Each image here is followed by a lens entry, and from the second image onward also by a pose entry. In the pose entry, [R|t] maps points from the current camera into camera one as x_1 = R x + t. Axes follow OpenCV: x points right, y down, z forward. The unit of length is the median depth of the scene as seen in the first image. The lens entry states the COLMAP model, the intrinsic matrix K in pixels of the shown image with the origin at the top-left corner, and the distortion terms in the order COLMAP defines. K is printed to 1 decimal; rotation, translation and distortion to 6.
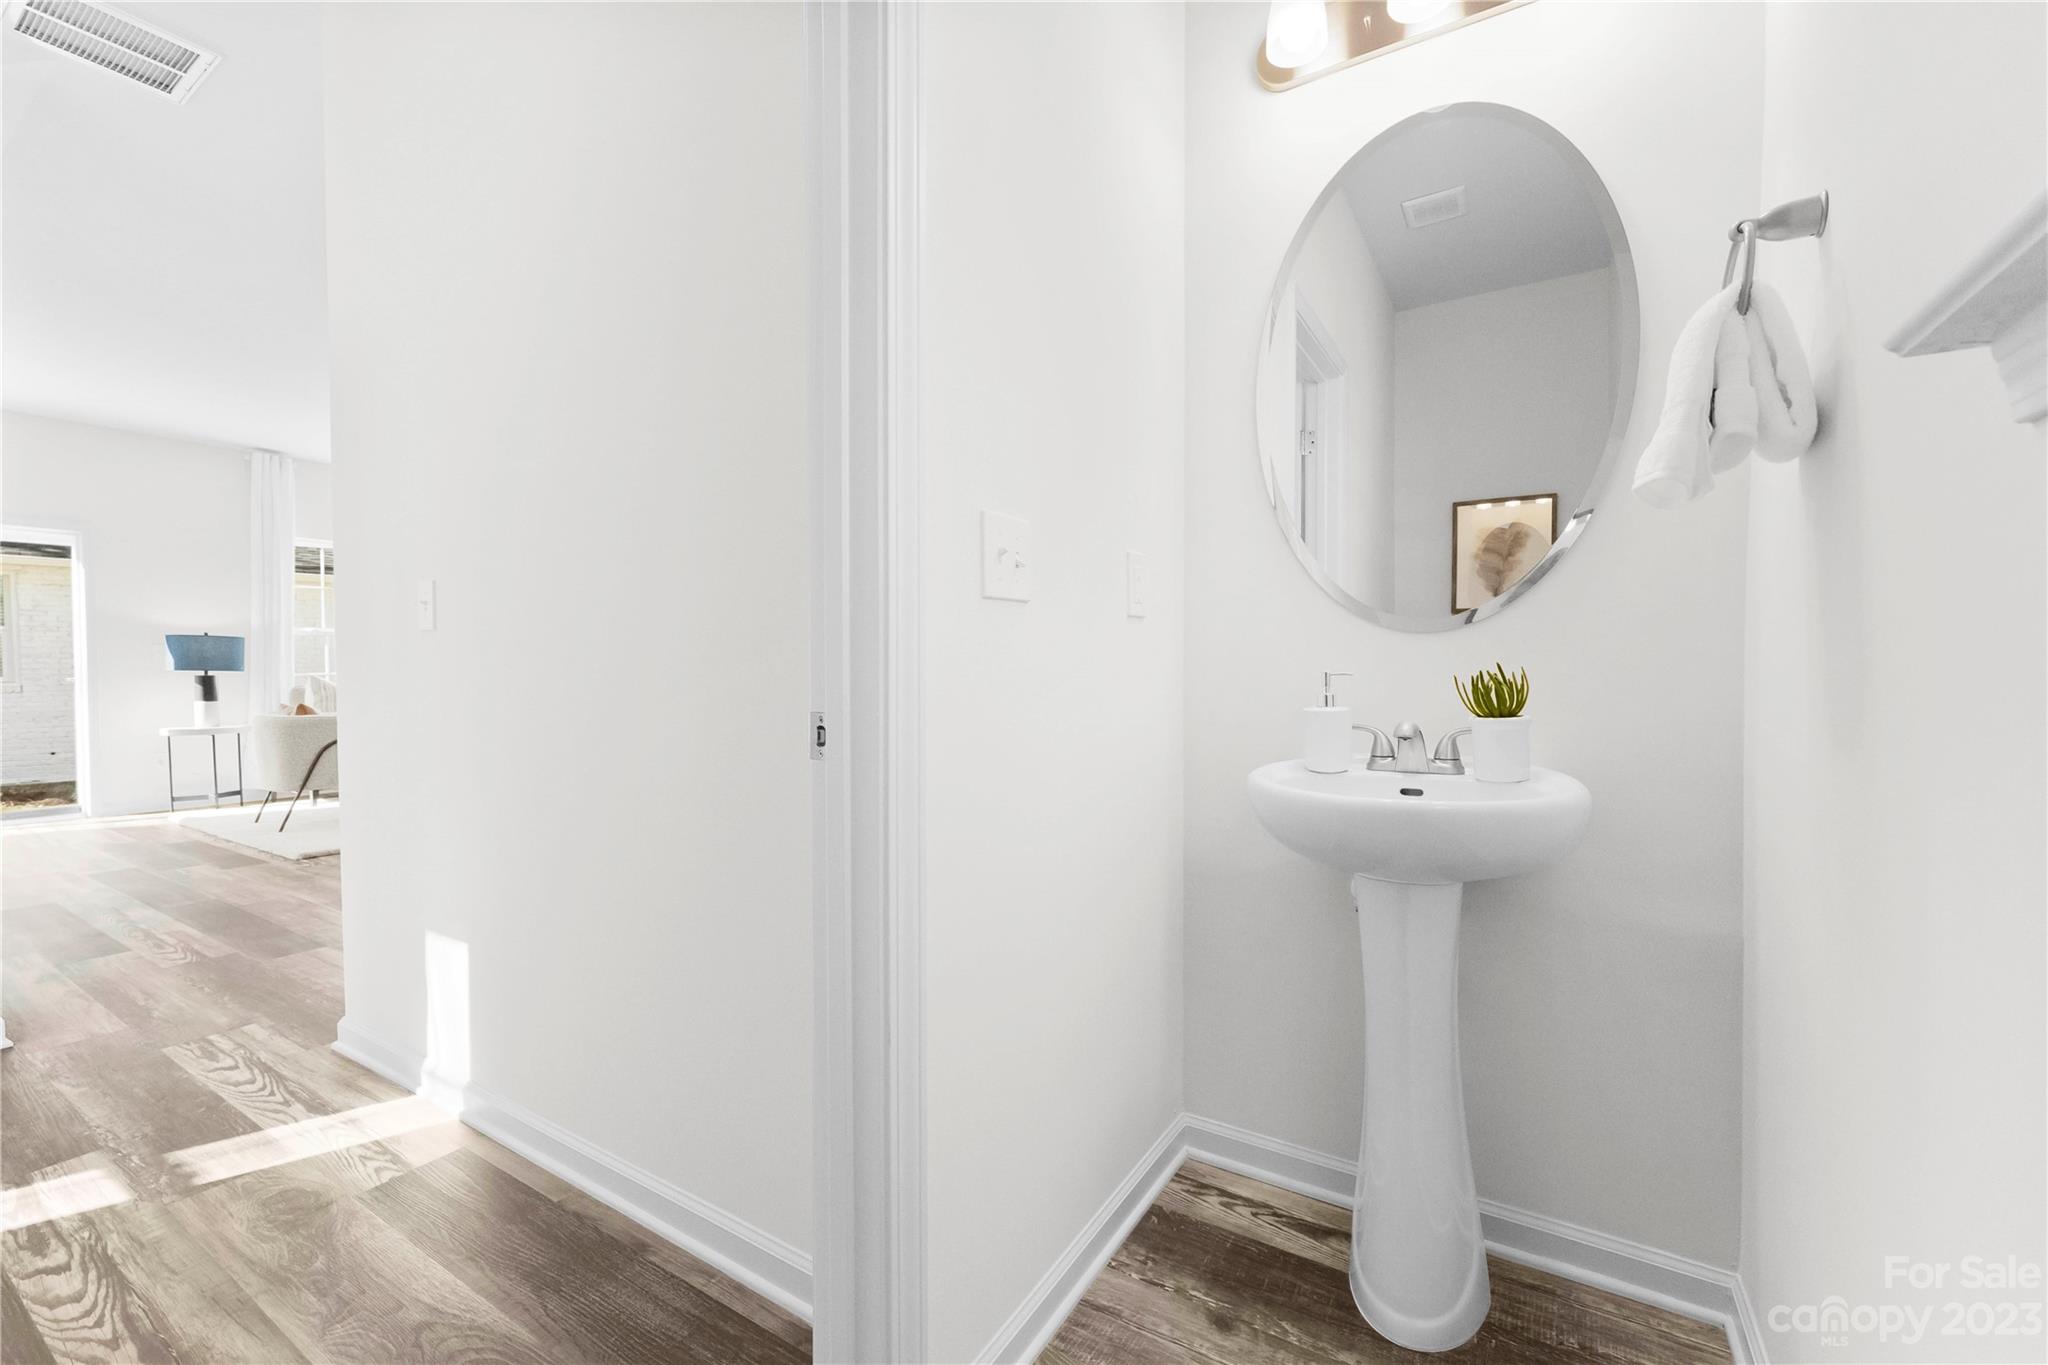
lens RADIAL K [[829.8, 0, 1024.0], [0, 829.8, 682.5], [0, 0, 1]] dist [-0.000333, -0.000098]
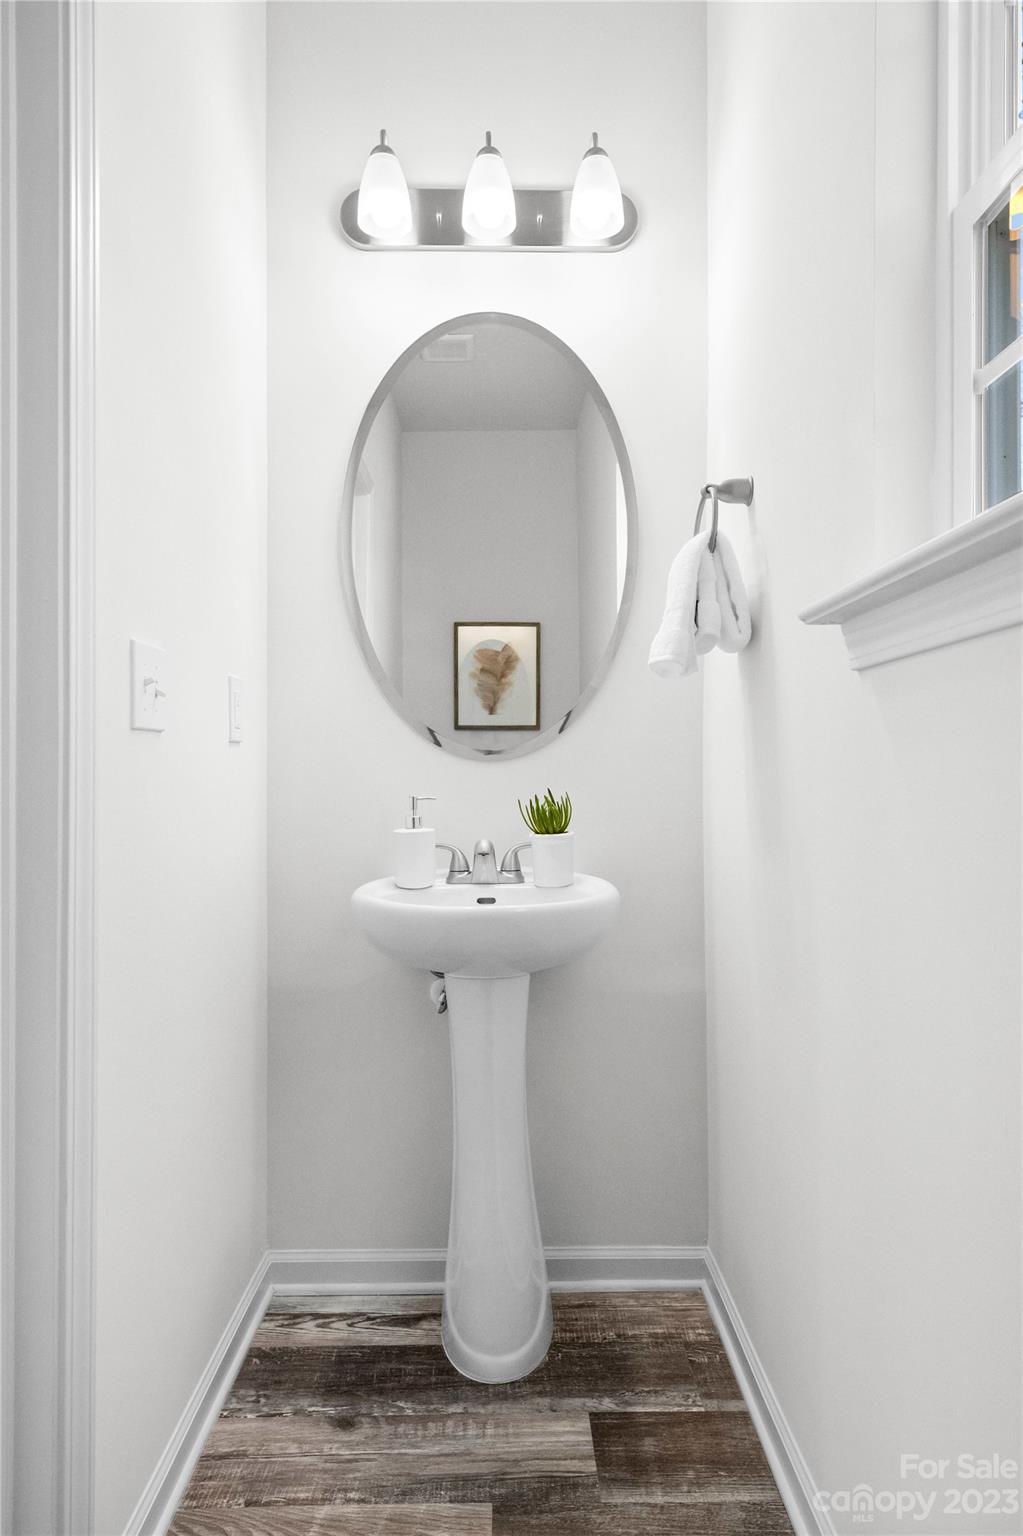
lens RADIAL K [[934.1, 0, 511.5], [0, 934.1, 768.0], [0, 0, 1]] dist [0.016934, 0.000061]
pose [[0.850354, 0.005980, 0.526177, -0.194497], [0.009802, 0.999582, -0.027202, -0.017091], [-0.526120, 0.028289, 0.849940, -0.131141]]
